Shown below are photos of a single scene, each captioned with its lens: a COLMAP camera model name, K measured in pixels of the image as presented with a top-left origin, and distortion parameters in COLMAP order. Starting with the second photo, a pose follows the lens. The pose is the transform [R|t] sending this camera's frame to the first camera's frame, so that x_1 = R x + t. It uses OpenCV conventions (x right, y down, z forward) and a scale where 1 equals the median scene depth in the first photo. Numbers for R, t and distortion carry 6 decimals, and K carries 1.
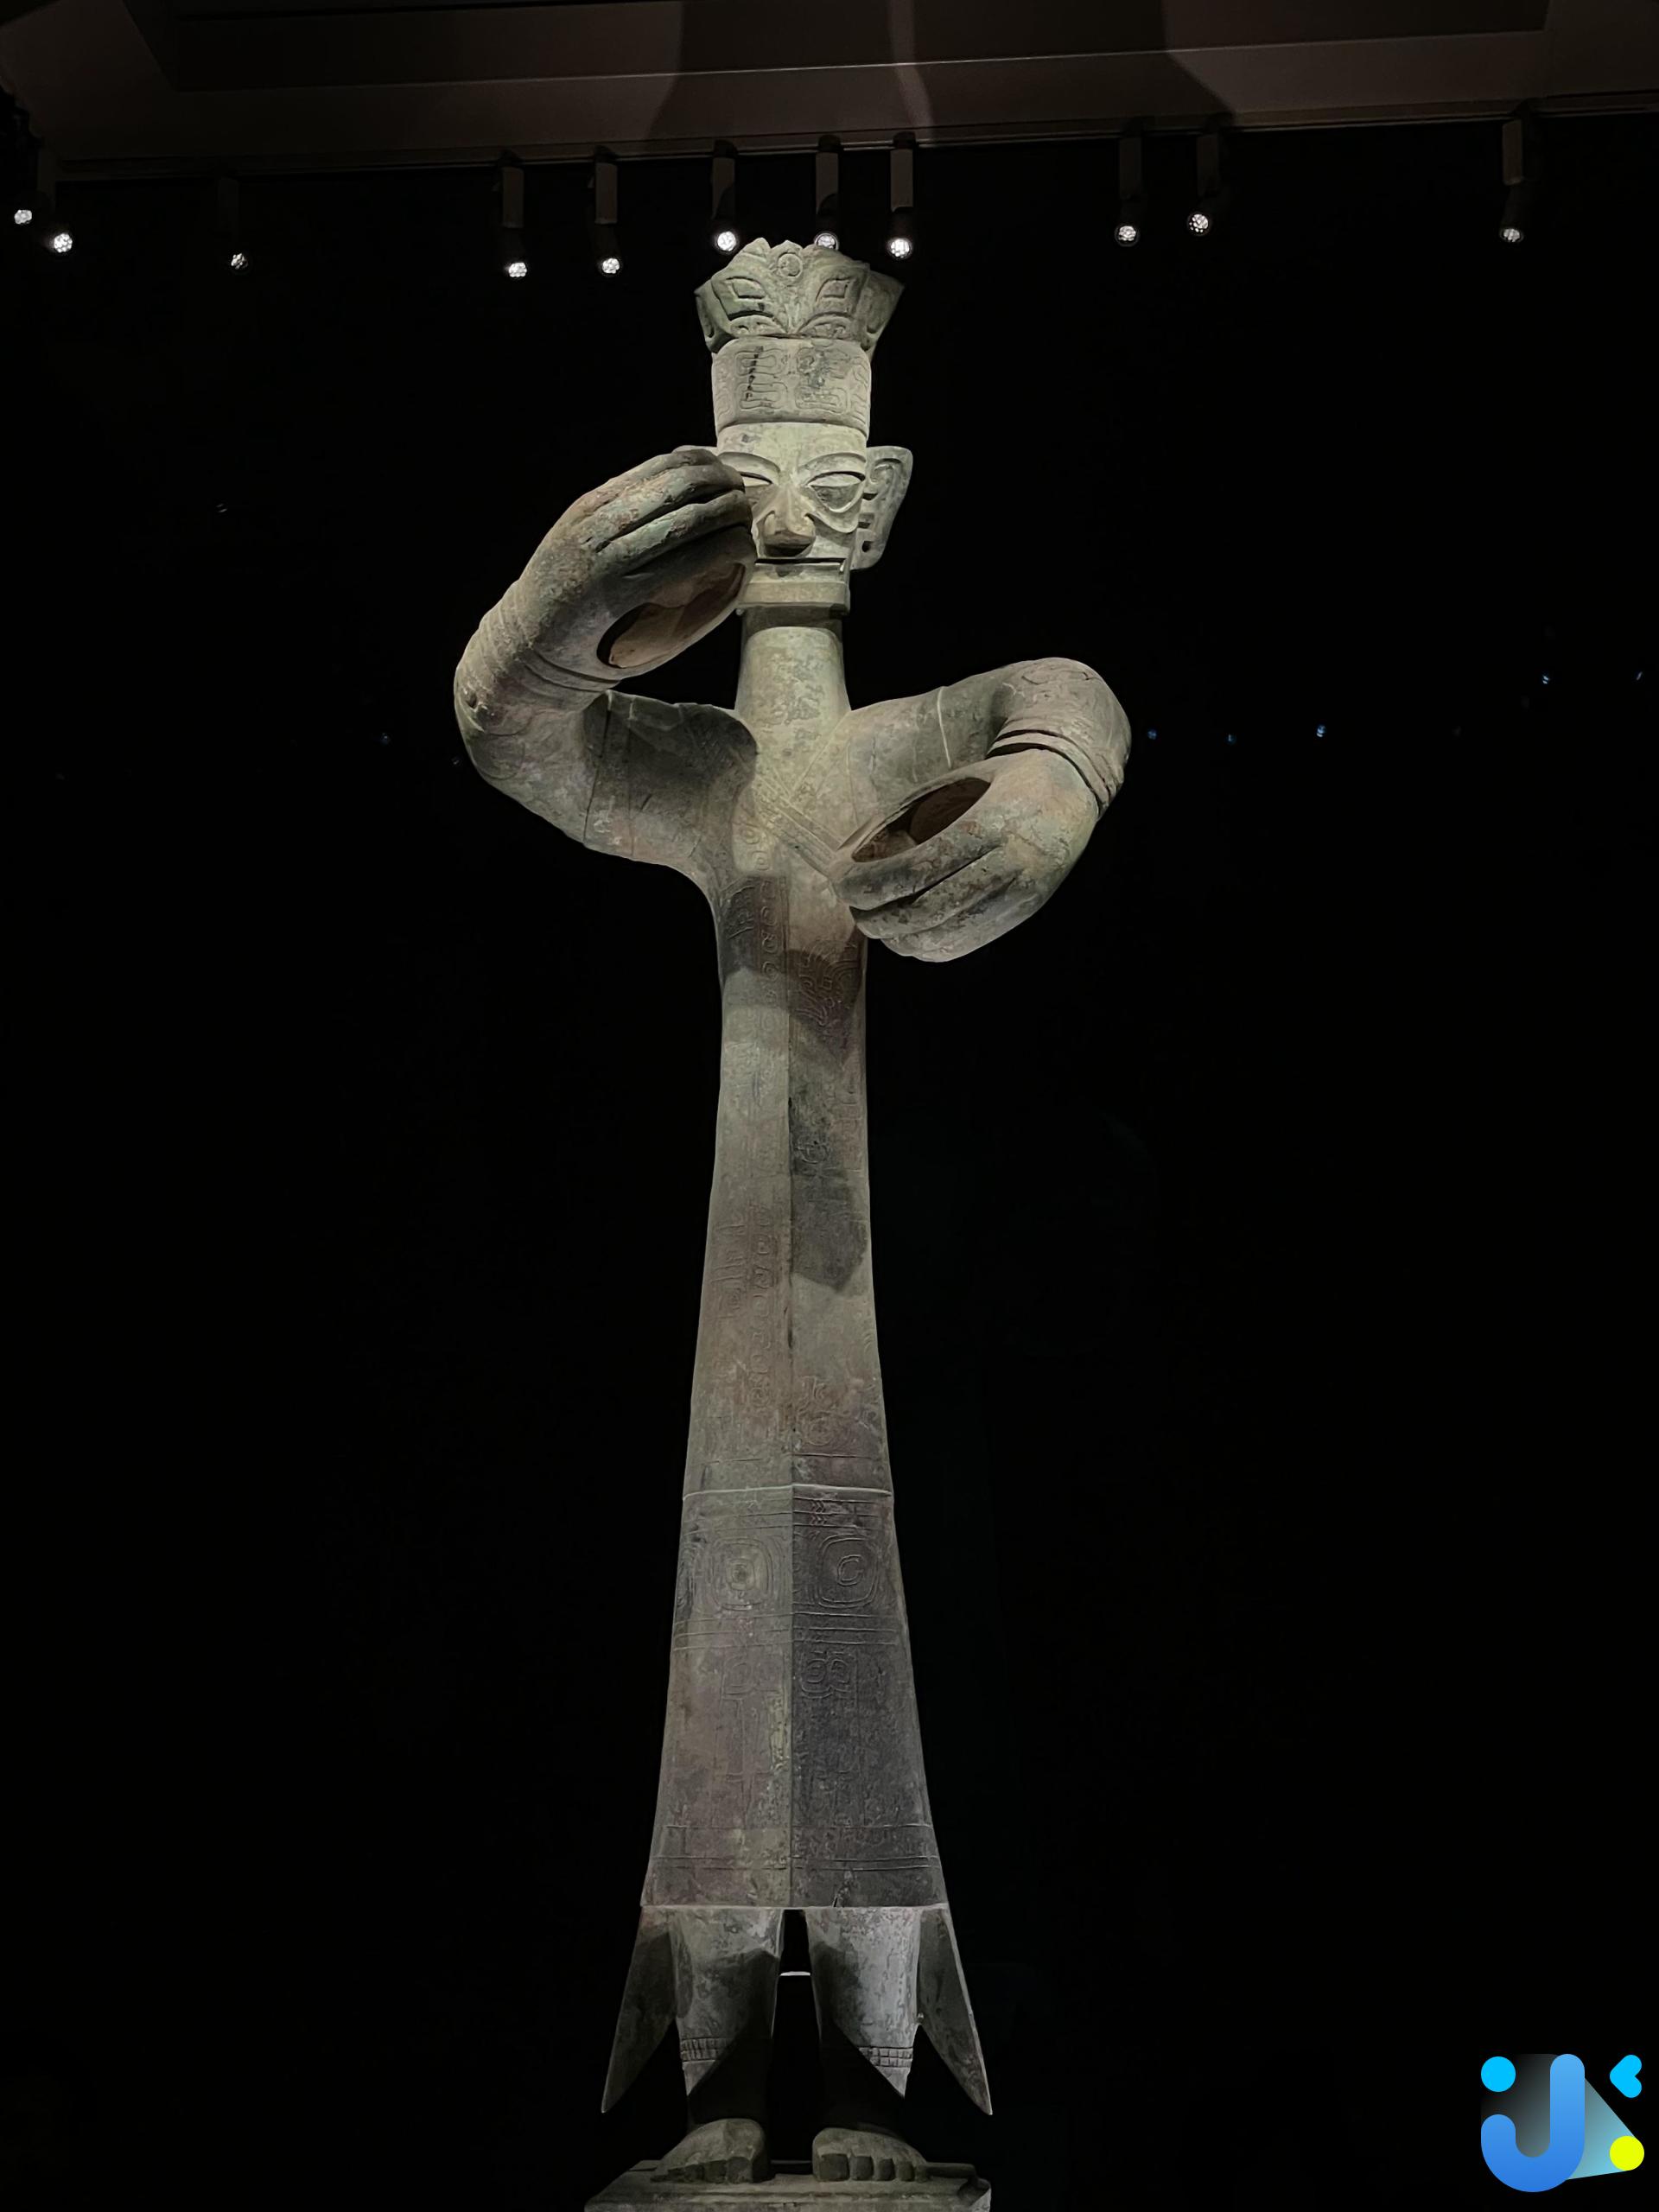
lens RADIAL K [[4179.4, 0, 878.7], [0, 4179.4, 1049.3], [0, 0, 1]] dist [0.099063, -0.035790]
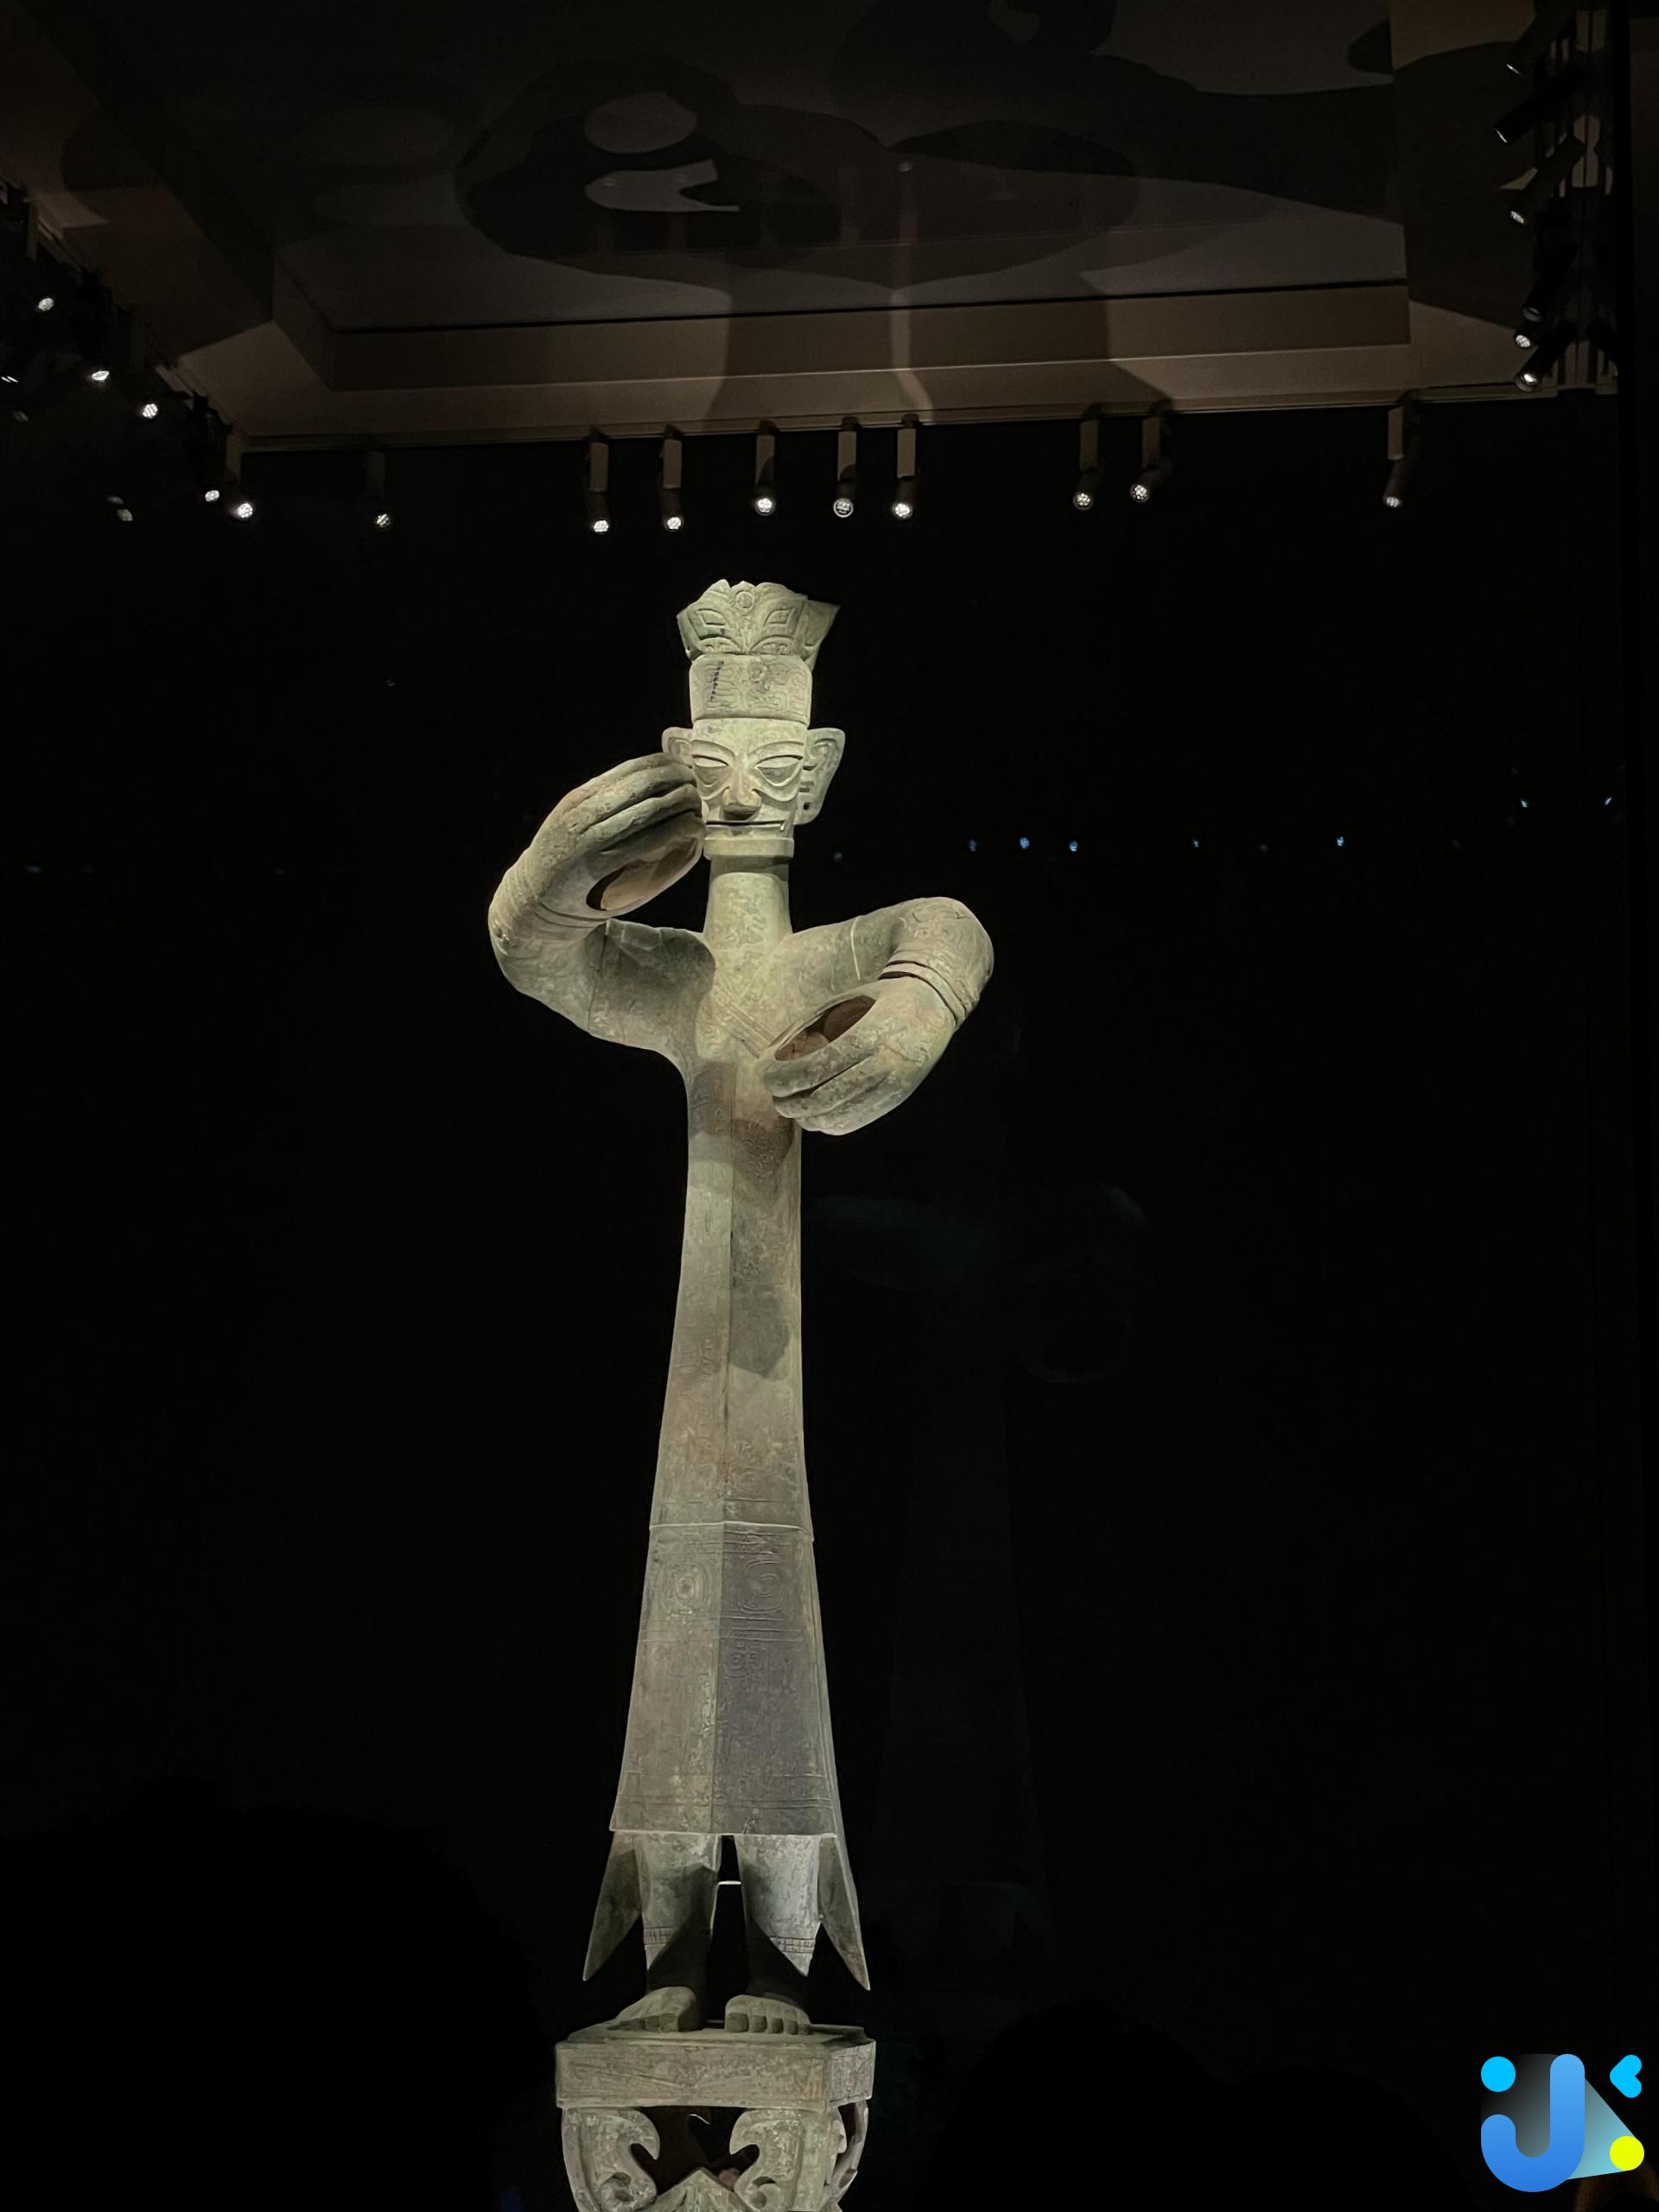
lens RADIAL K [[4179.4, 0, 878.7], [0, 4179.4, 1049.3], [0, 0, 1]] dist [0.099063, -0.035790]
pose [[0.996784, 0.008000, -0.079738, 0.131860], [-0.006493, 0.999796, 0.019138, -0.072477], [0.079874, -0.018559, 0.996632, -0.329788]]
